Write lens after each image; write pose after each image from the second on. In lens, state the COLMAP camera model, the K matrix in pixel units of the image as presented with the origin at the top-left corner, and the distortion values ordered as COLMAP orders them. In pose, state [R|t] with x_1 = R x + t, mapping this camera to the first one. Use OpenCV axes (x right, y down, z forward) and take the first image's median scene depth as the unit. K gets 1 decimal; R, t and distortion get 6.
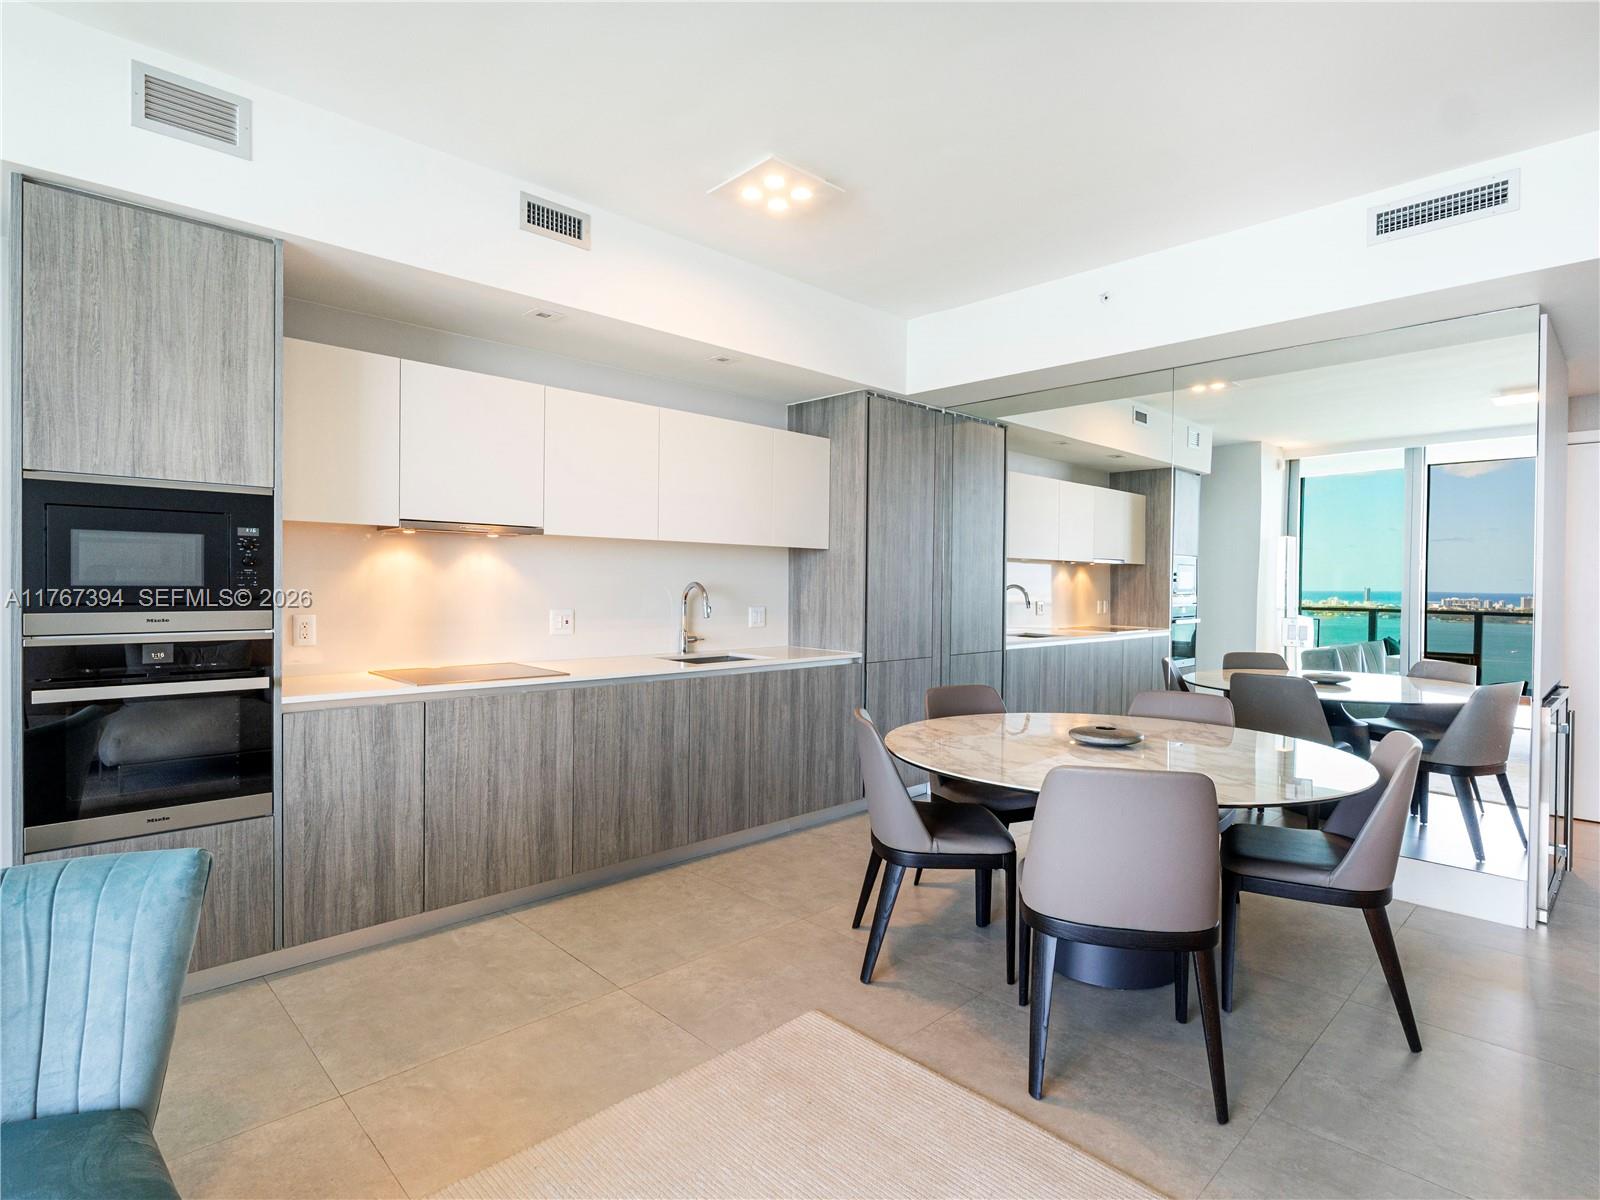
lens RADIAL K [[830.2, 0, 801.3], [0, 830.2, 590.7], [0, 0, 1]] dist [-0.002657, -0.000543]
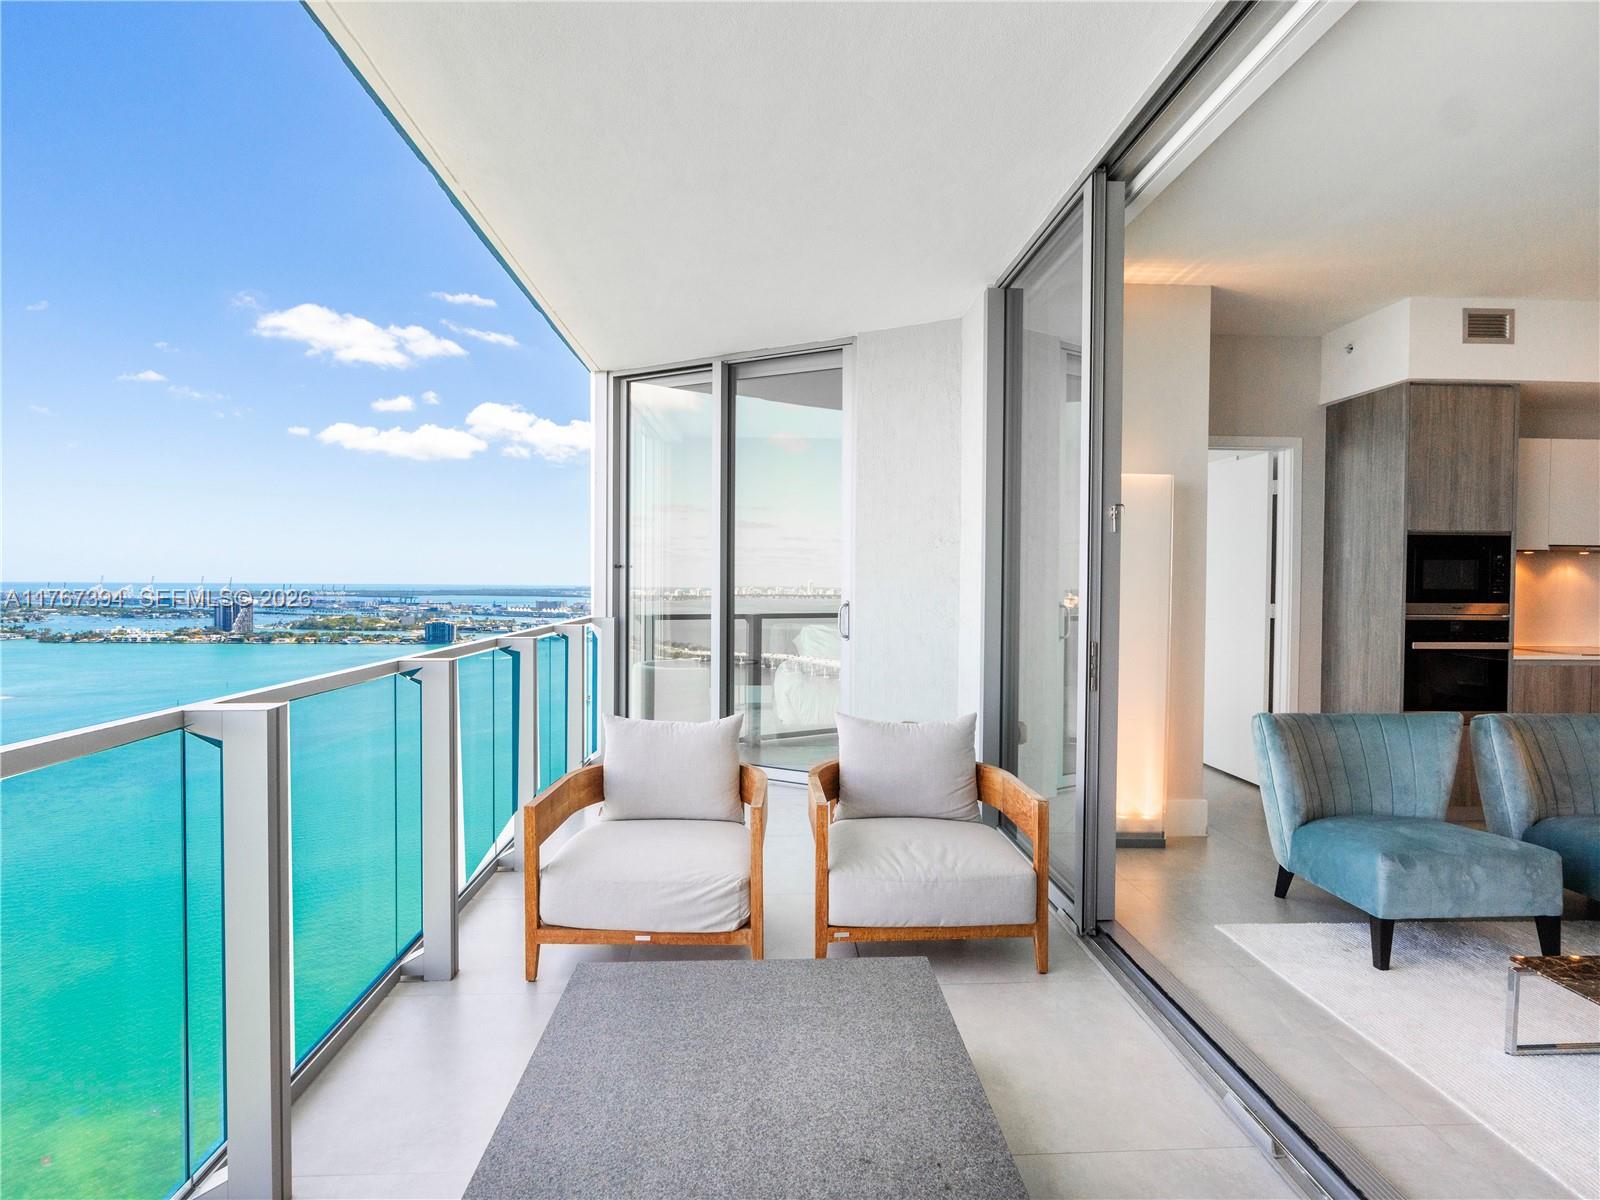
lens RADIAL K [[830.2, 0, 801.3], [0, 830.2, 590.7], [0, 0, 1]] dist [-0.002657, -0.000543]
pose [[0.752127, 0.003462, -0.659009, -0.447651], [-0.007039, 0.999971, -0.002780, 0.008673], [0.658980, 0.006730, 0.752130, -0.893632]]
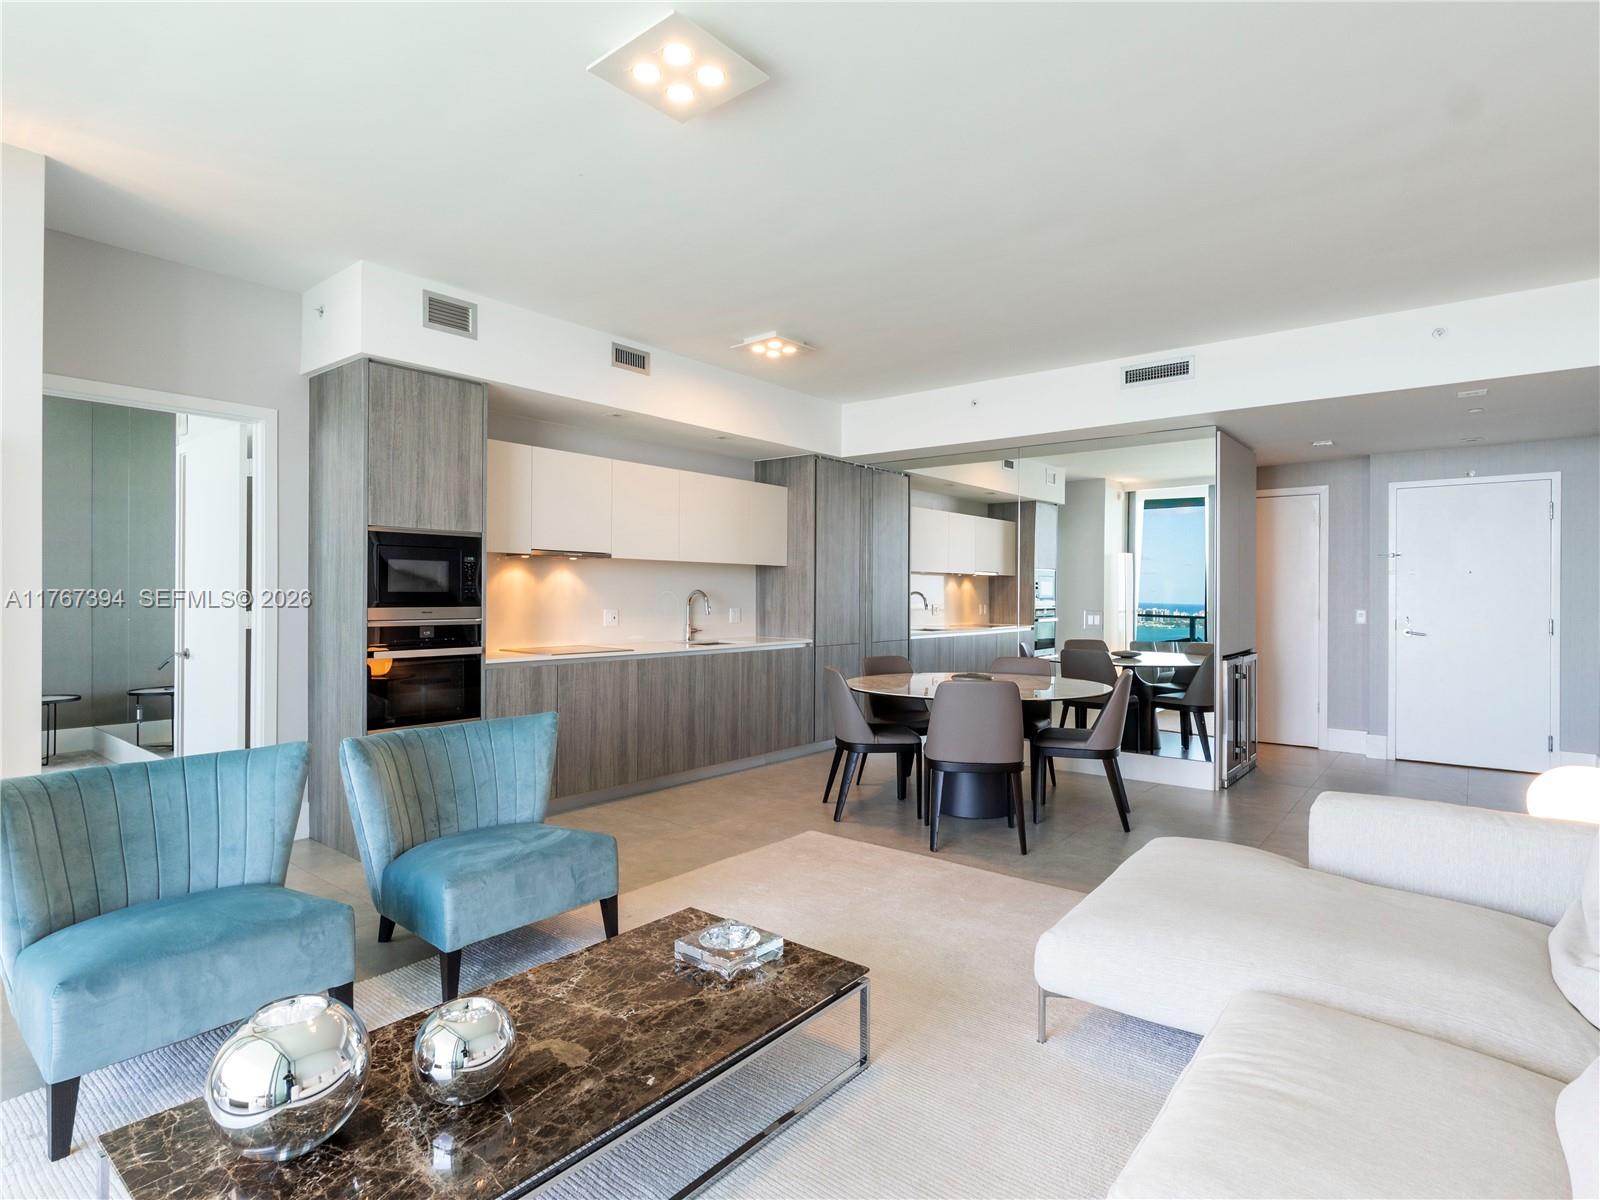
lens RADIAL K [[830.2, 0, 801.3], [0, 830.2, 590.7], [0, 0, 1]] dist [-0.002657, -0.000543]
pose [[0.992914, -0.004274, 0.118755, -0.147312], [0.005751, 0.999910, -0.012095, 0.011178], [-0.118693, 0.012692, 0.992850, -0.524325]]
